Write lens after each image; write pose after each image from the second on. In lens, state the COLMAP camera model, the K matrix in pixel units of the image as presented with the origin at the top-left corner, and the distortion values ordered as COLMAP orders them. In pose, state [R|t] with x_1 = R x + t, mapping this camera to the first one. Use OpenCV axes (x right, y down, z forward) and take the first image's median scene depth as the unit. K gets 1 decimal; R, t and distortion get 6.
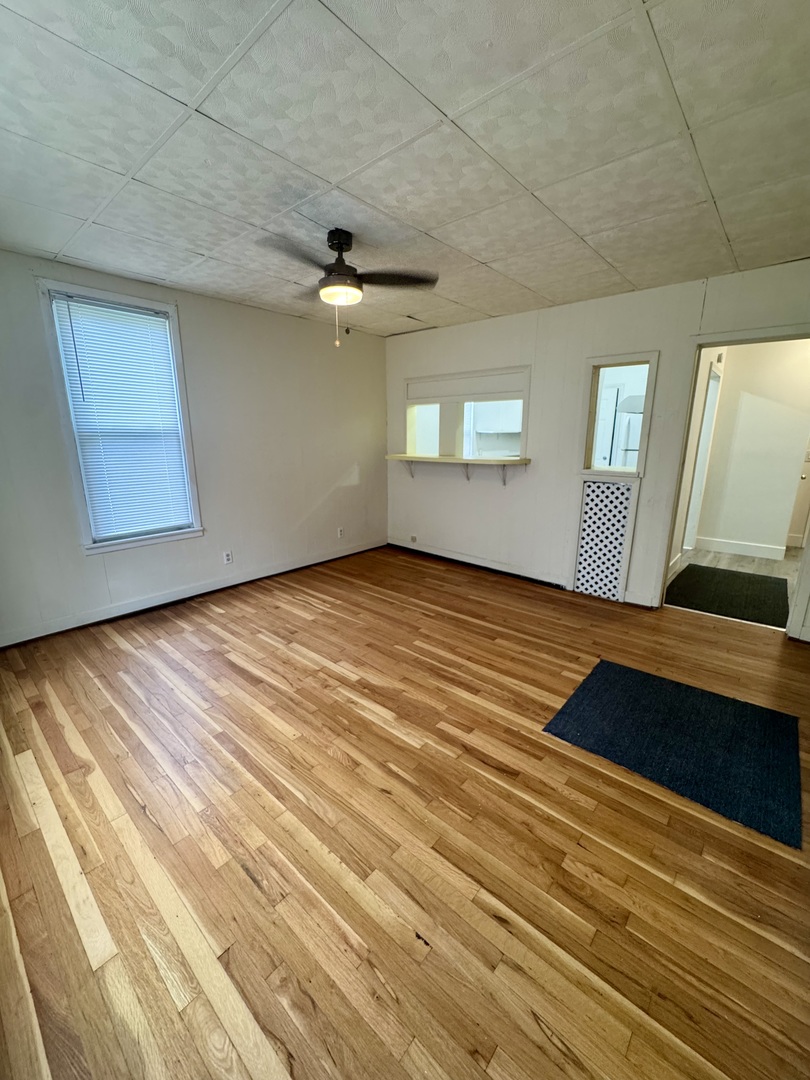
lens RADIAL K [[434.6, 0, 404.5], [0, 434.6, 540.7], [0, 0, 1]] dist [-0.002762, 0.000095]
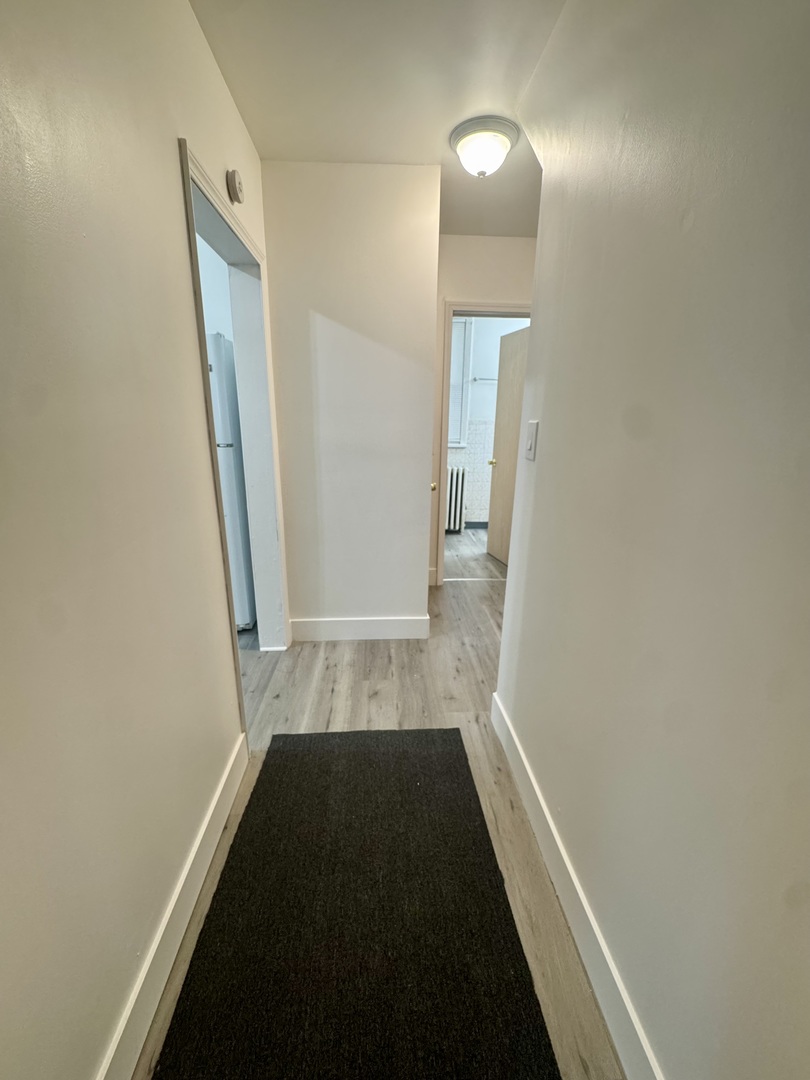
lens RADIAL K [[434.6, 0, 404.0], [0, 434.6, 541.3], [0, 0, 1]] dist [-0.002762, 0.000095]
pose [[0.716355, -0.184206, 0.672981, 0.490224], [0.160379, 0.982167, 0.098119, -0.131670], [-0.679053, 0.037644, 0.733123, 0.601011]]
